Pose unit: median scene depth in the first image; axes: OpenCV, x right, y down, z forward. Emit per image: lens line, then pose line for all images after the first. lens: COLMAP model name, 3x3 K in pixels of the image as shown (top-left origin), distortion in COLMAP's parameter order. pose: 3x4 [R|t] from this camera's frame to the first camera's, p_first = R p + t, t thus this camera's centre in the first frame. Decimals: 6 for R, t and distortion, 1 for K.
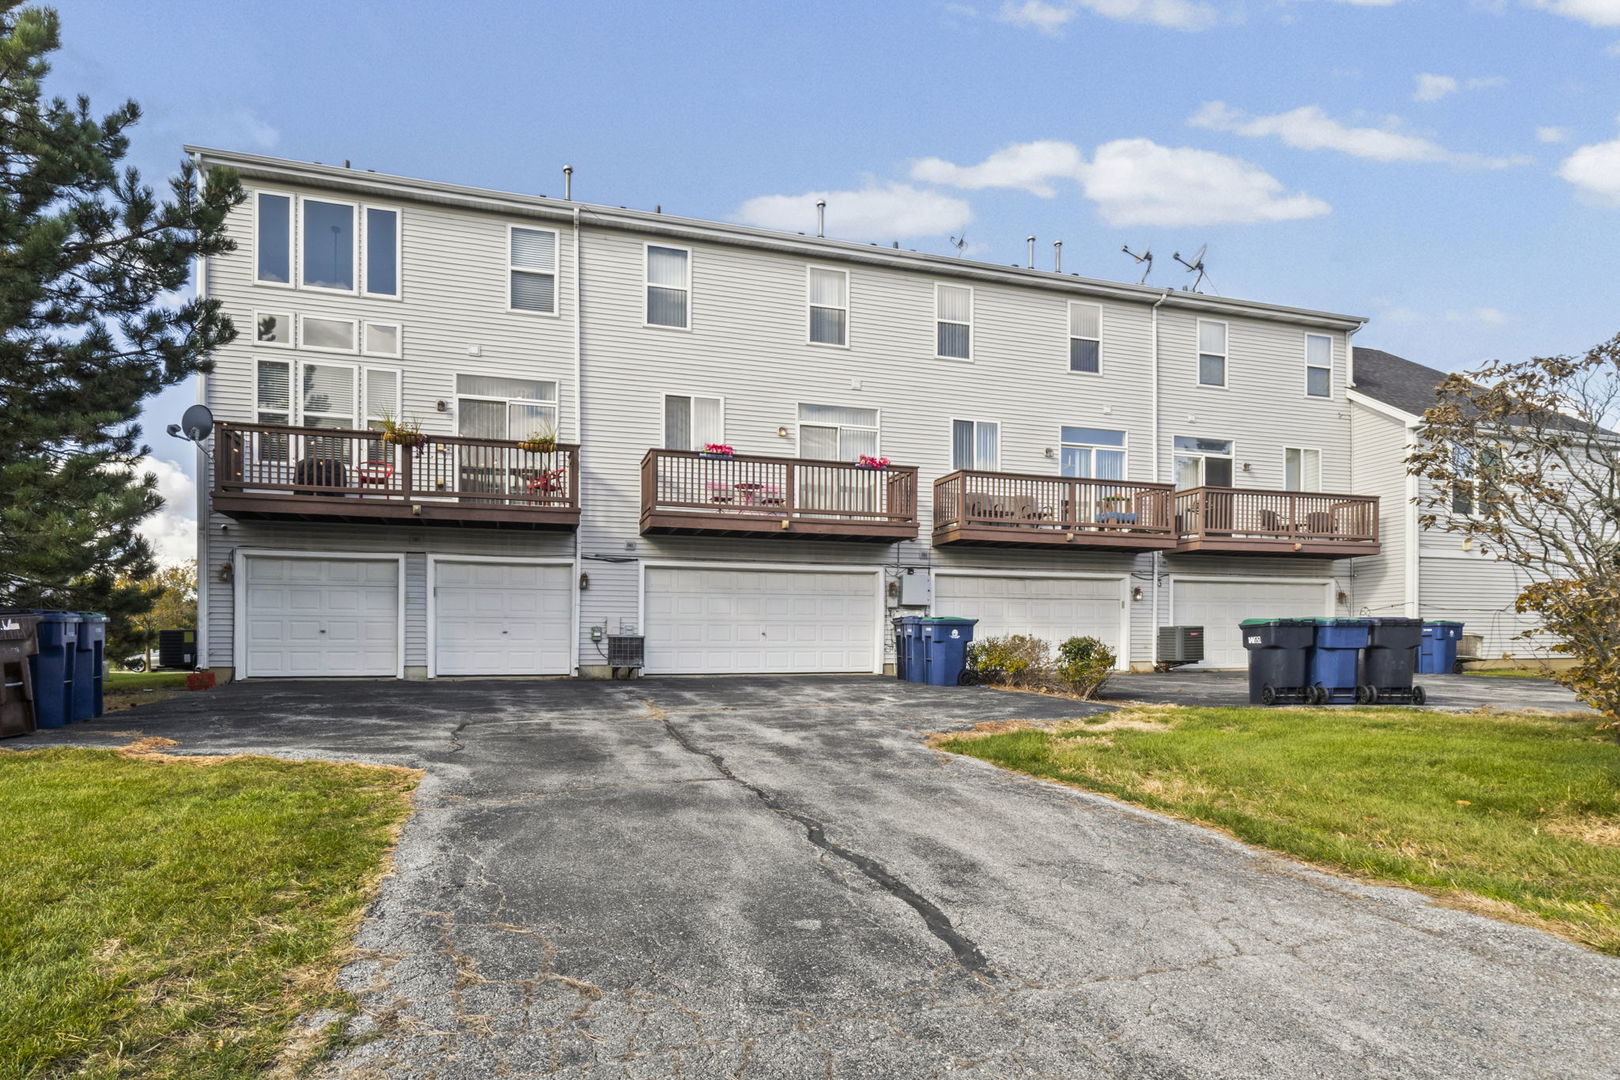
lens RADIAL K [[1589.4, 0, 810.0], [0, 1589.4, 540.0], [0, 0, 1]] dist [-0.001957, 0.005827]
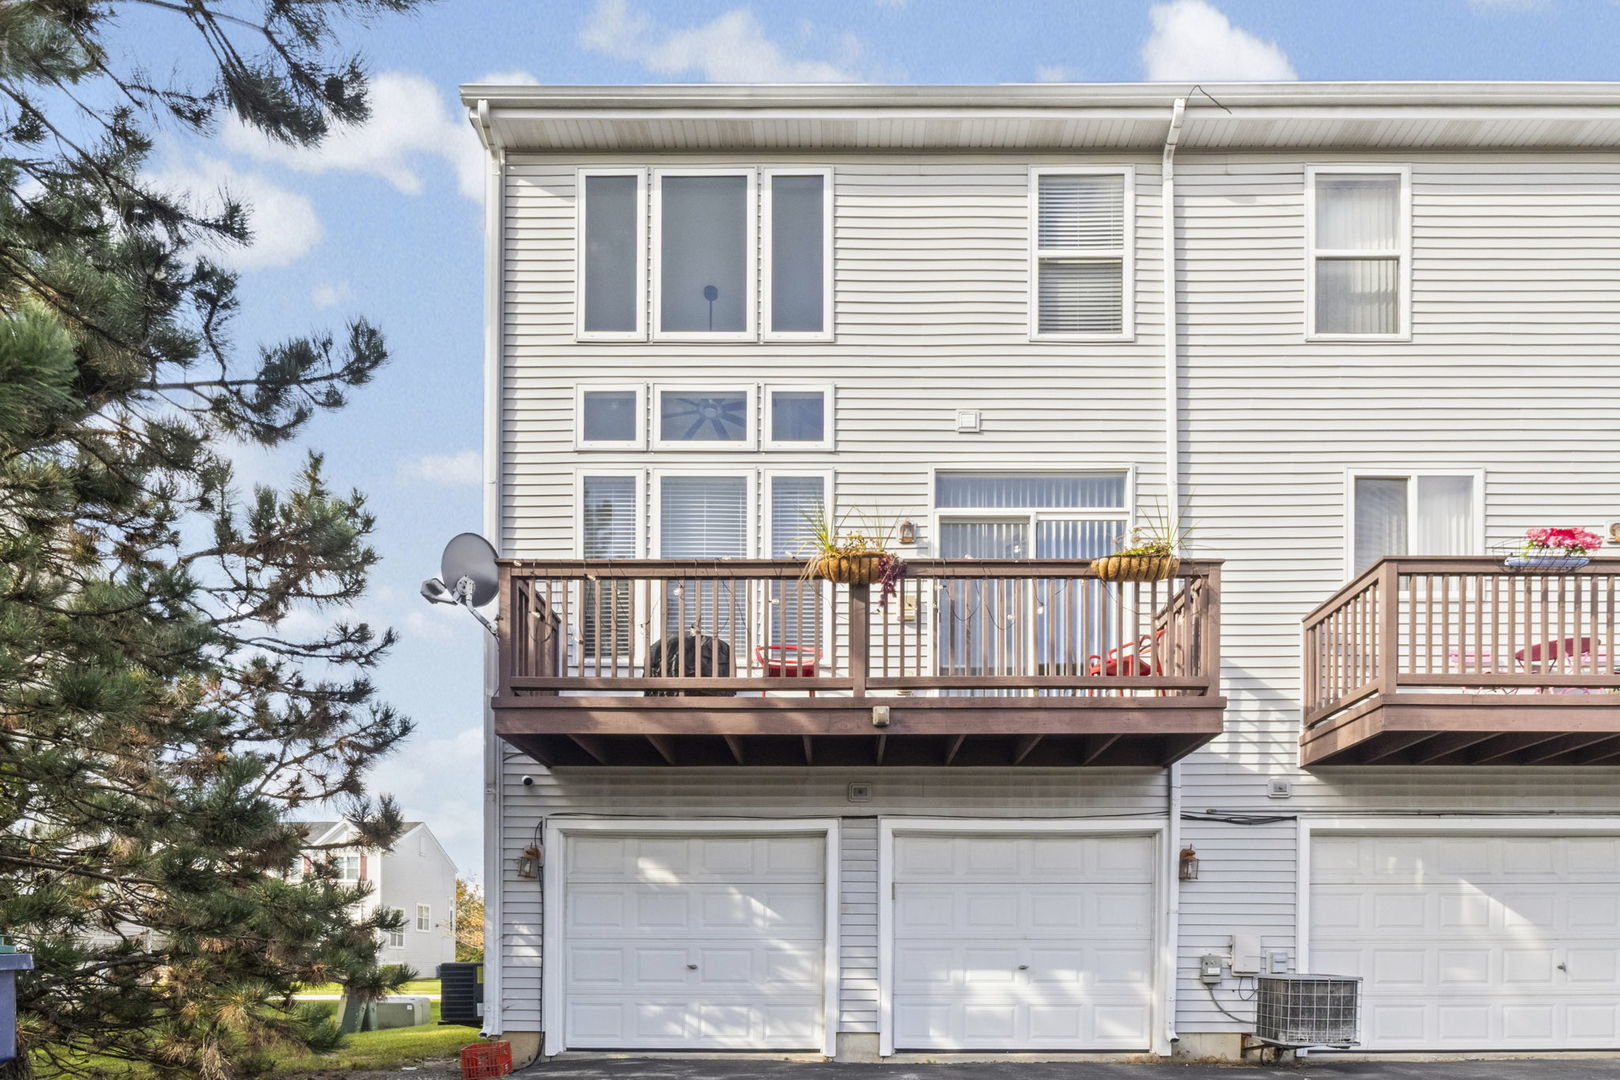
lens RADIAL K [[1545.3, 0, 810.0], [0, 1545.3, 540.0], [0, 0, 1]] dist [-0.035666, -0.002587]
pose [[0.977205, -0.060226, -0.203576, -0.161688], [0.018025, 0.978991, -0.203104, 0.023337], [0.211532, 0.194805, 0.957761, 0.506899]]
